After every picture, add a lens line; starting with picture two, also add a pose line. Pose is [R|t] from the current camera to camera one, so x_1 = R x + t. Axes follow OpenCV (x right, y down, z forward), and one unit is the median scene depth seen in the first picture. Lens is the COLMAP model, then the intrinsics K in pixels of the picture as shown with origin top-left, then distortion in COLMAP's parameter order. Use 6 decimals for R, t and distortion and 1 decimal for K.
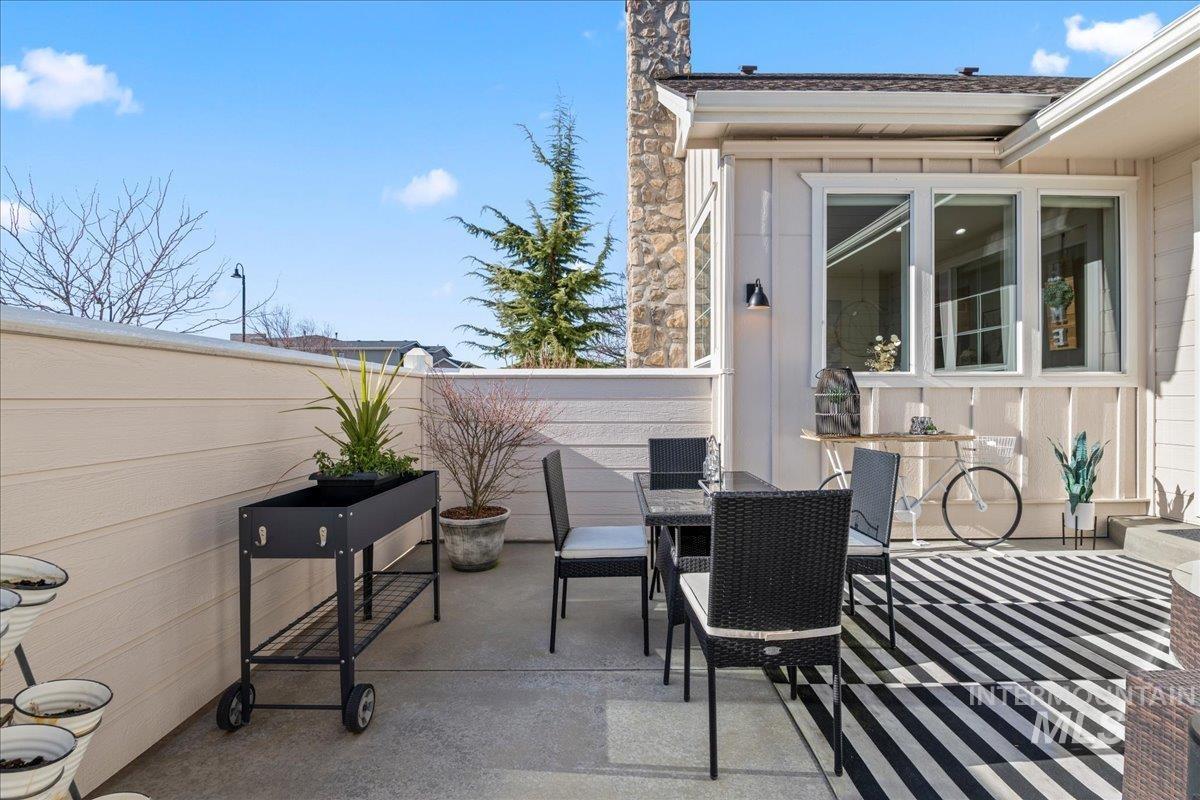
lens RADIAL K [[522.1, 0, 600.0], [0, 522.1, 400.0], [0, 0, 1]] dist [0.015054, -0.012374]
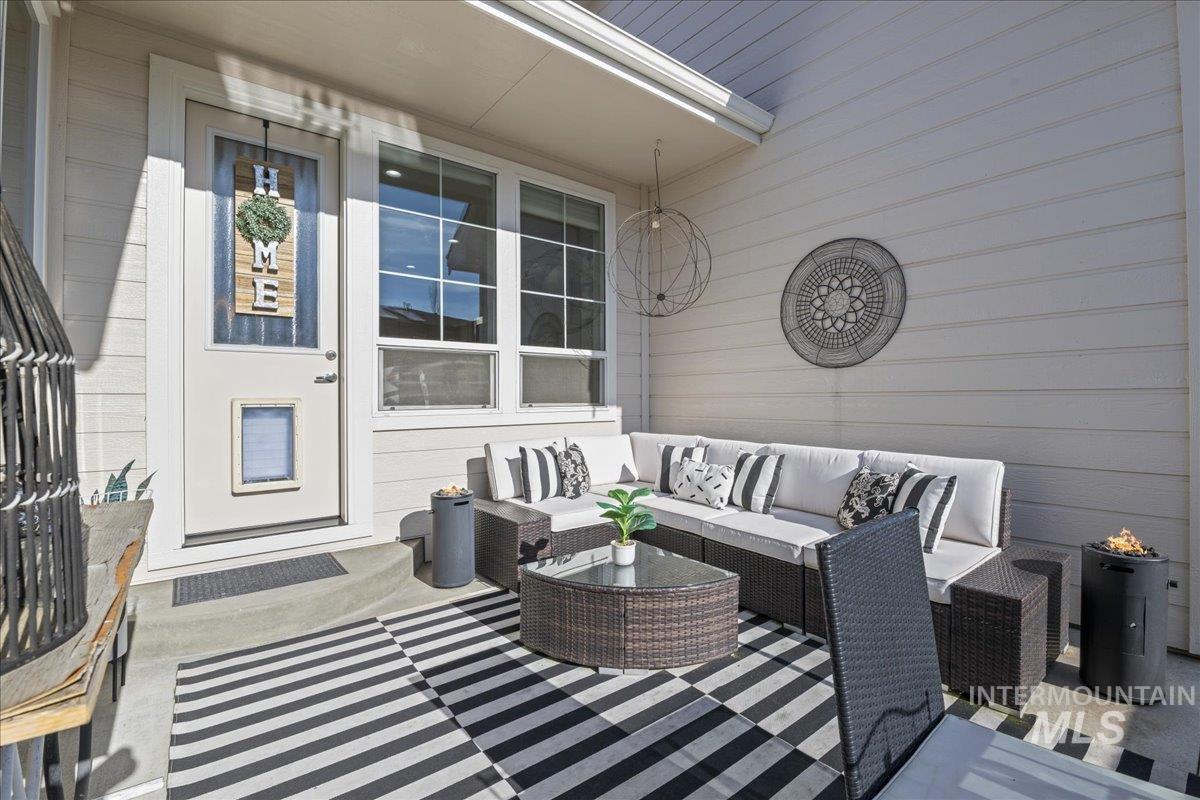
lens RADIAL K [[522.1, 0, 600.0], [0, 522.1, 400.0], [0, 0, 1]] dist [0.015054, -0.012374]
pose [[-0.631098, 0.004239, 0.775691, 0.372749], [0.008485, 0.999963, 0.001439, 0.004682], [-0.775657, 0.007490, -0.631111, 1.488027]]
